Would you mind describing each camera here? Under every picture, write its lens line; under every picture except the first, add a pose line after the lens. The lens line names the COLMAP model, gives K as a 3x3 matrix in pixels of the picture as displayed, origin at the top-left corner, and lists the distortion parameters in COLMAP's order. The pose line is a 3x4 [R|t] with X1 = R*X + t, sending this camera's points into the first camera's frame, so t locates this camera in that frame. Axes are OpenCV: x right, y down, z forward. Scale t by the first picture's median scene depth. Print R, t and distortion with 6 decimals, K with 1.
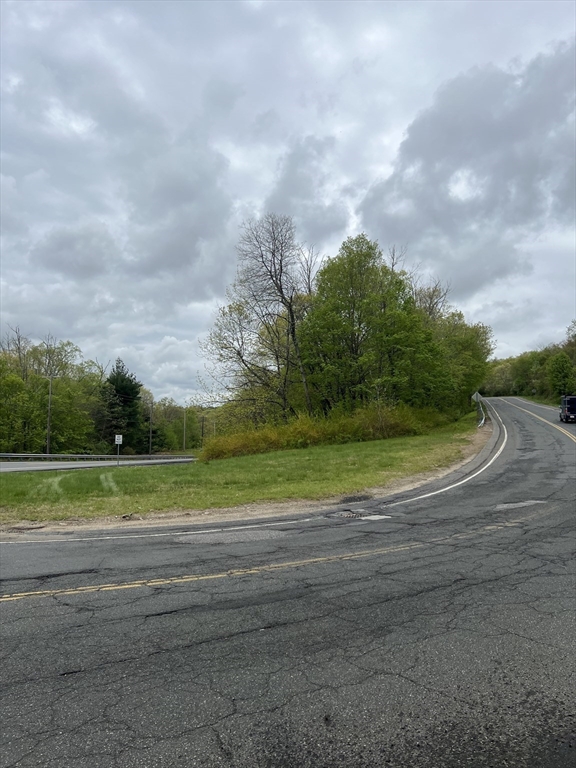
lens RADIAL K [[581.1, 0, 294.9], [0, 581.1, 382.7], [0, 0, 1]] dist [0.043607, -0.059885]
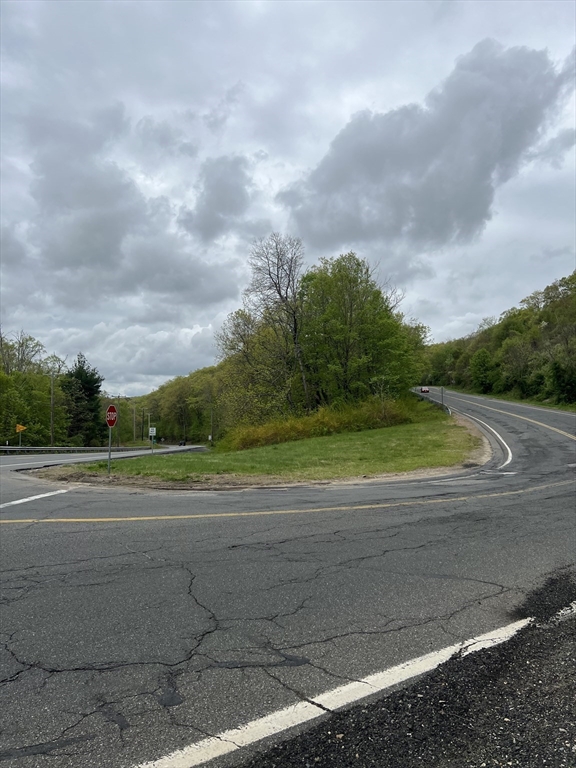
lens RADIAL K [[581.1, 0, 293.4], [0, 581.1, 387.4], [0, 0, 1]] dist [0.043607, -0.059885]
pose [[0.986378, -0.008204, 0.164288, -0.270207], [0.003808, 0.999627, 0.027056, -0.022279], [-0.164449, -0.026061, 0.986041, -0.194780]]
